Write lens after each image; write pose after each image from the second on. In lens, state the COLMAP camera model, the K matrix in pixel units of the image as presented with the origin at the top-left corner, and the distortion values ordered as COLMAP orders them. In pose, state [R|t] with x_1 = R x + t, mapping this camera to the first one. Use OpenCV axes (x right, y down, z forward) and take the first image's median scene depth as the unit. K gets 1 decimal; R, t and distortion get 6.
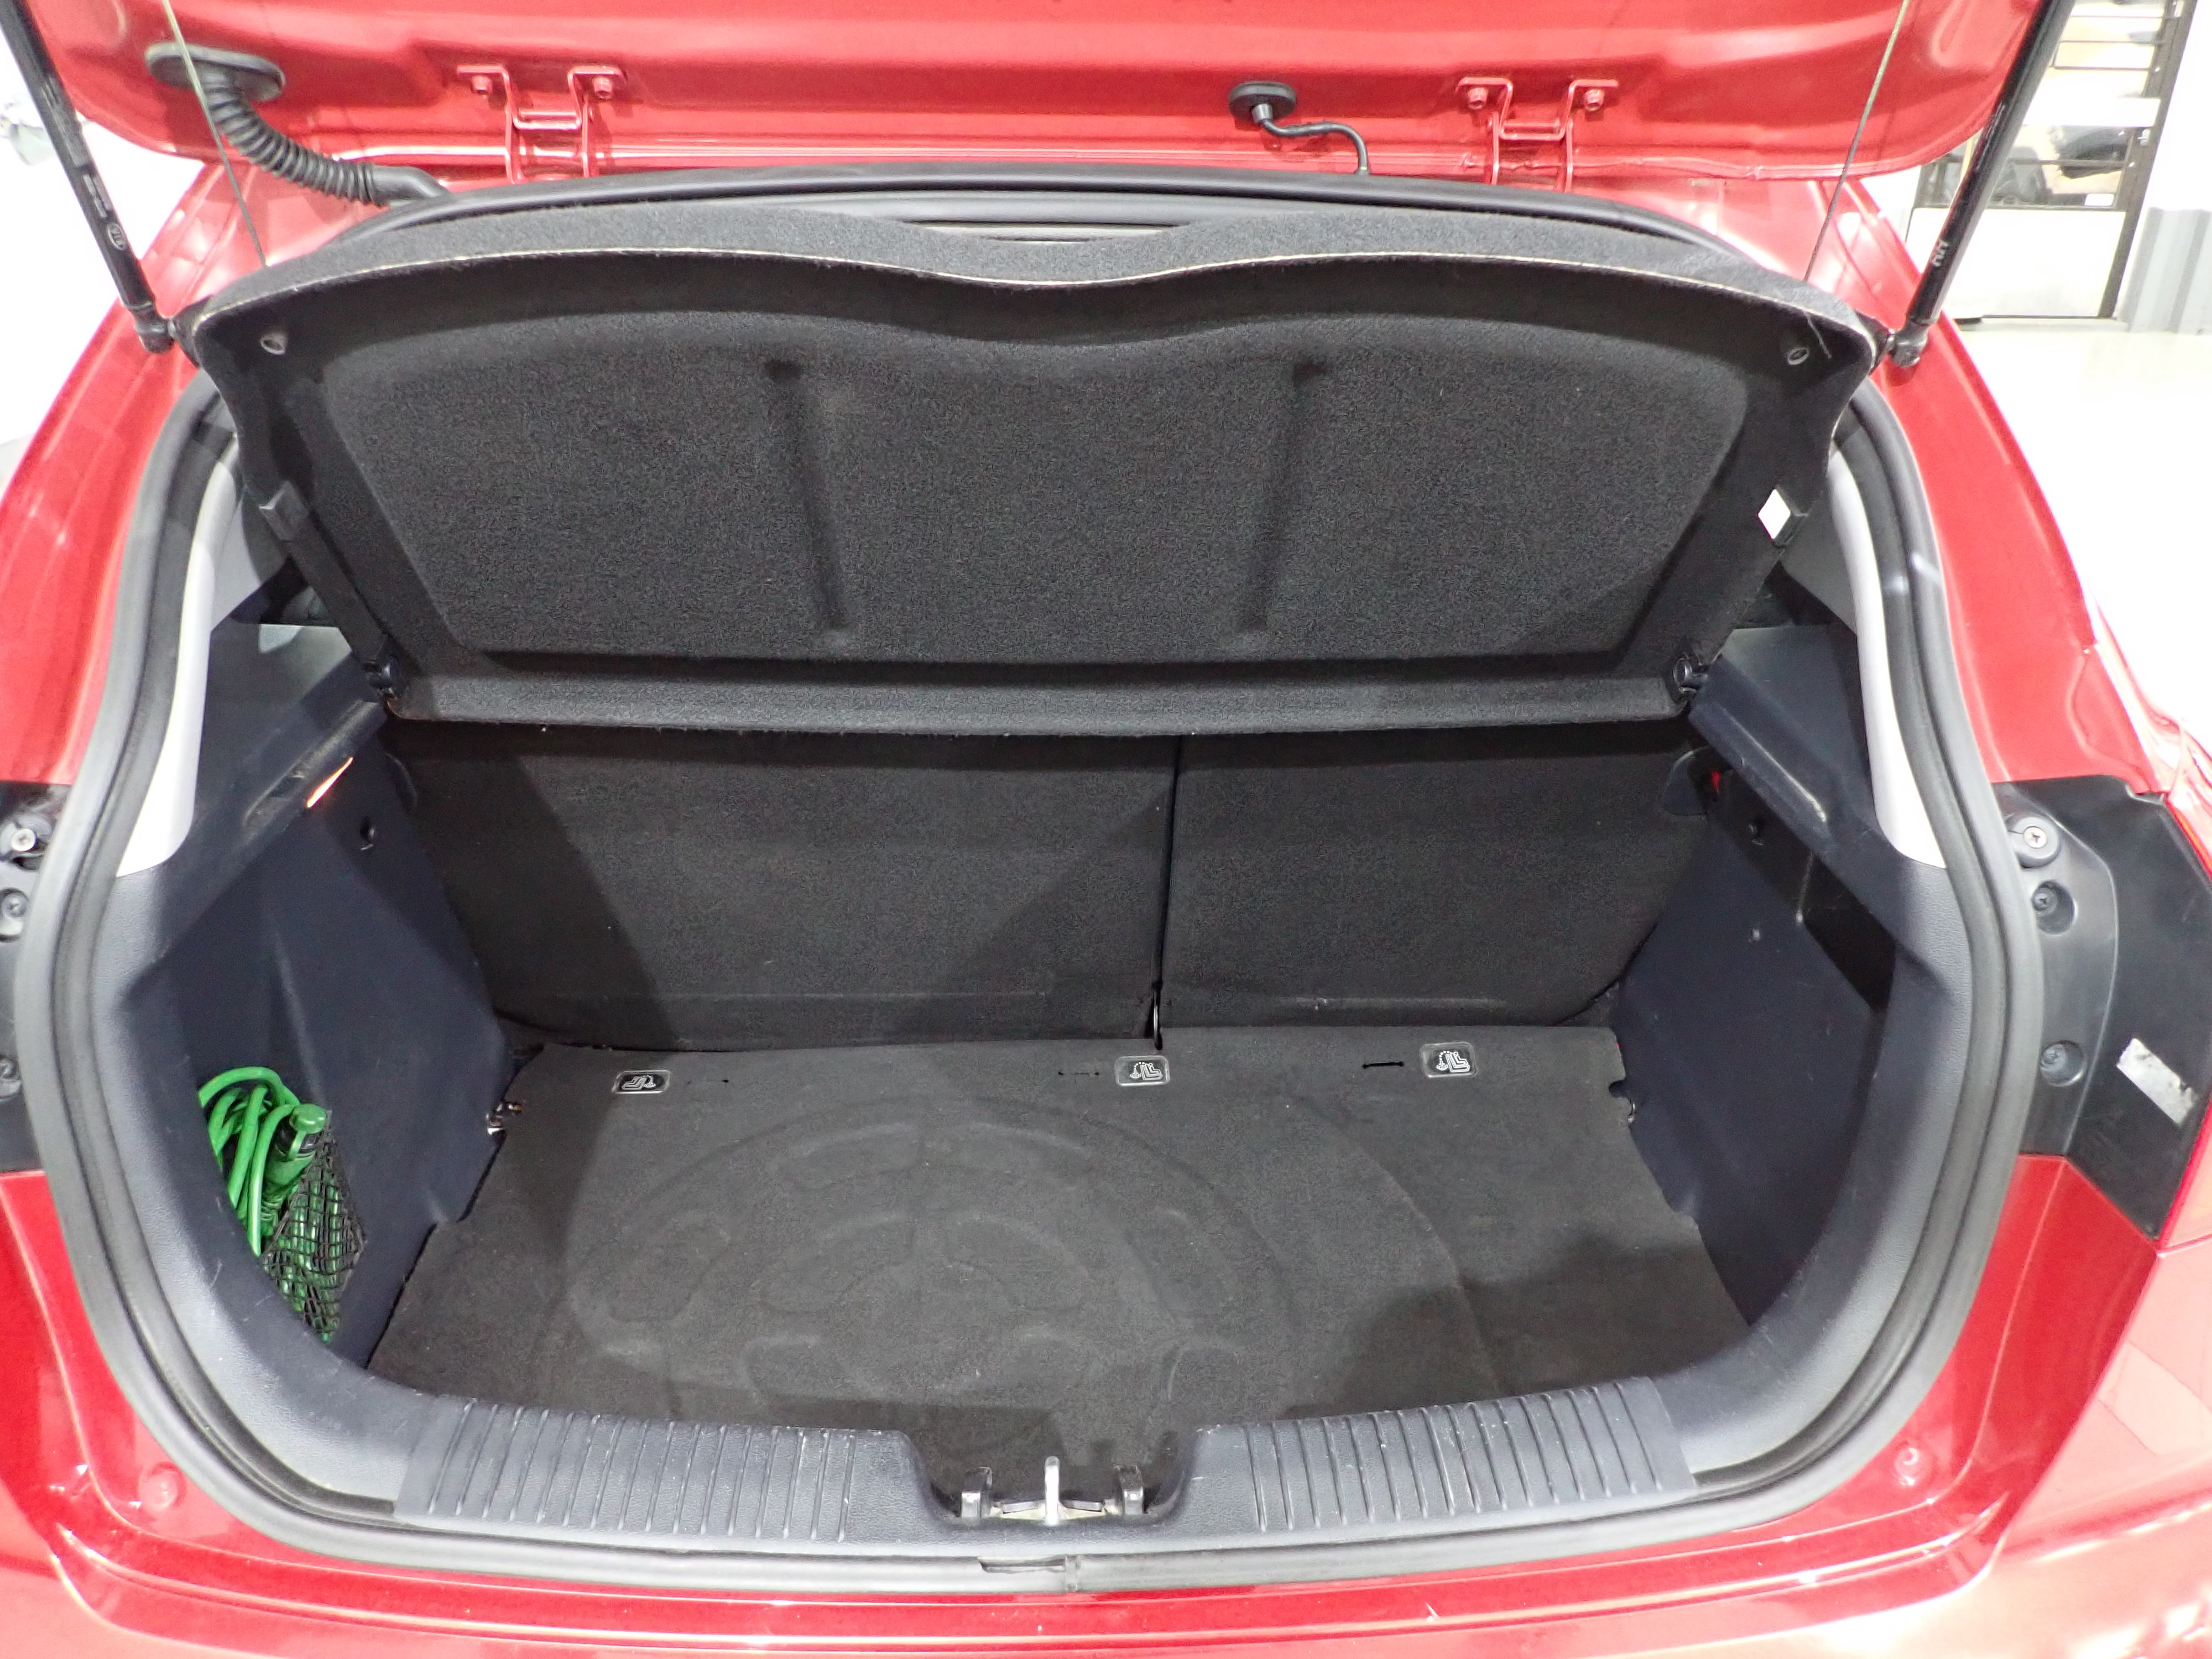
lens RADIAL K [[1622.1, 0, 1094.1], [0, 1622.1, 838.1], [0, 0, 1]] dist [0.003340, -0.007097]
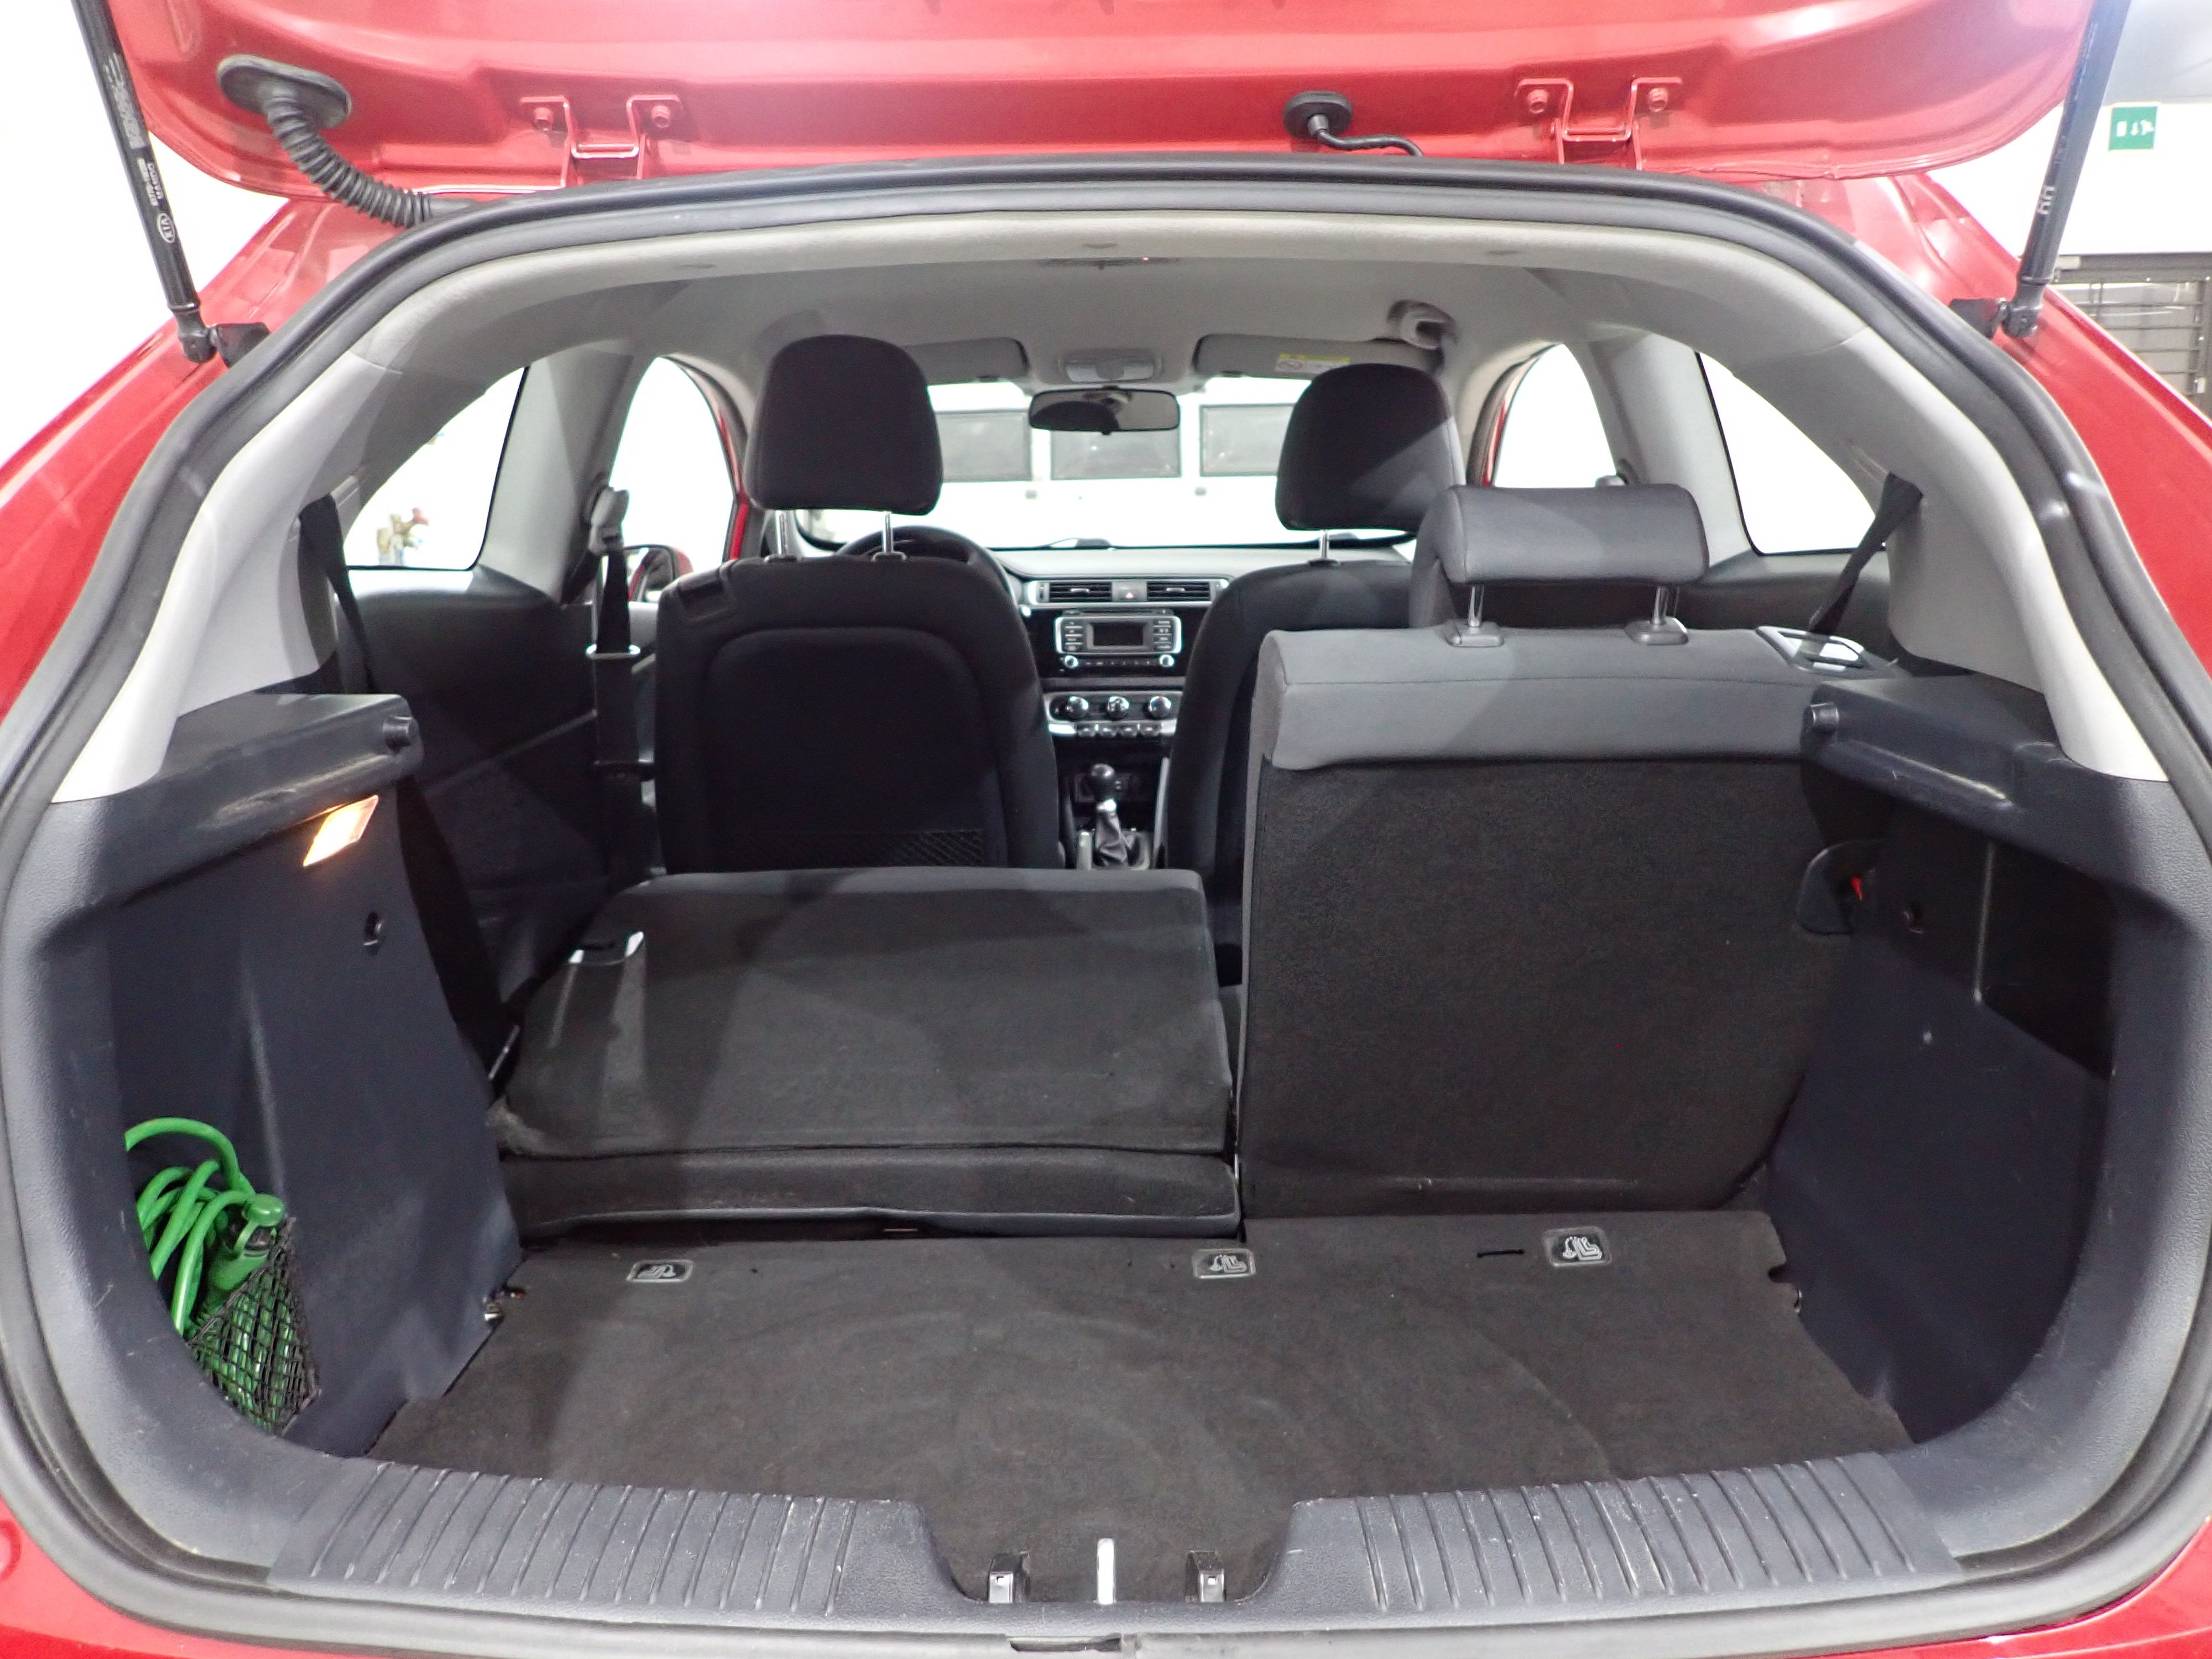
lens RADIAL K [[1621.1, 0, 1093.0], [0, 1621.1, 839.5], [0, 0, 1]] dist [0.001863, -0.005031]
pose [[0.998663, -0.014068, -0.049748, 0.009439], [0.001427, 0.969398, -0.245490, 0.217503], [0.051680, 0.245091, 0.968122, 0.143996]]
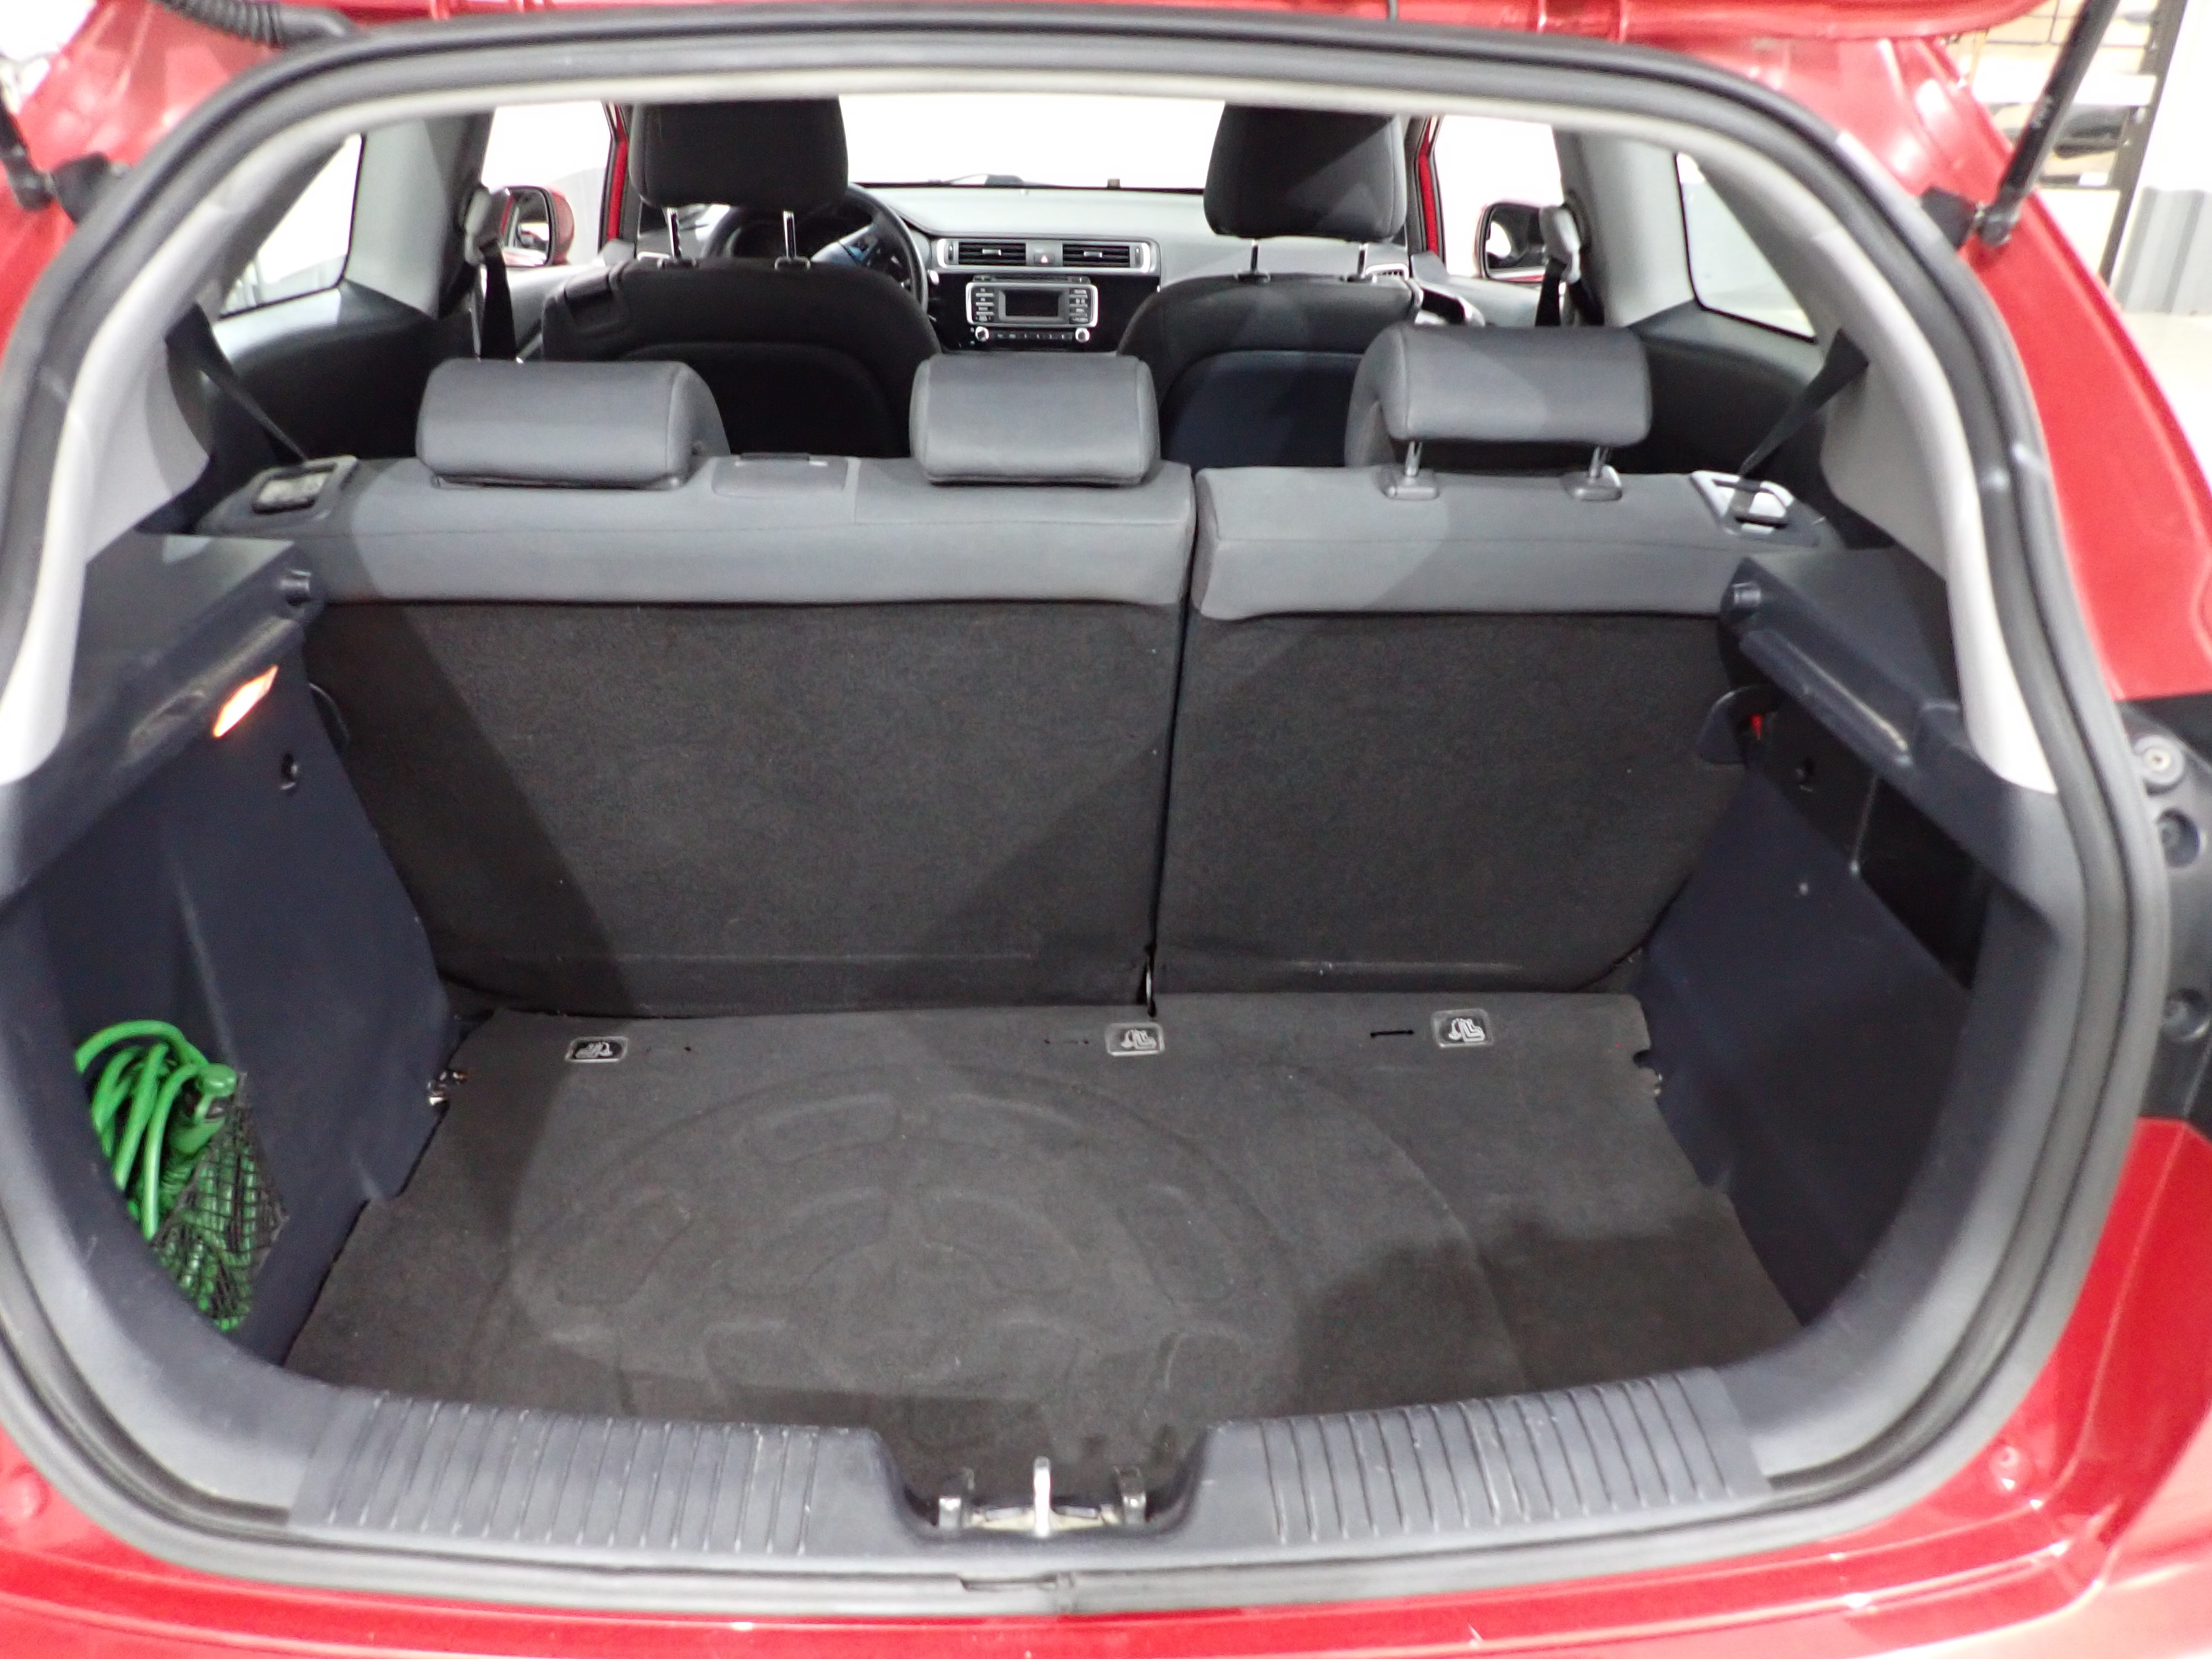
lens RADIAL K [[1621.1, 0, 1093.0], [0, 1621.1, 839.5], [0, 0, 1]] dist [0.001863, -0.005031]
pose [[0.999933, 0.003935, 0.010900, -0.008003], [-0.004025, 0.999957, 0.008313, 0.032843], [-0.010867, -0.008356, 0.999906, 0.105514]]
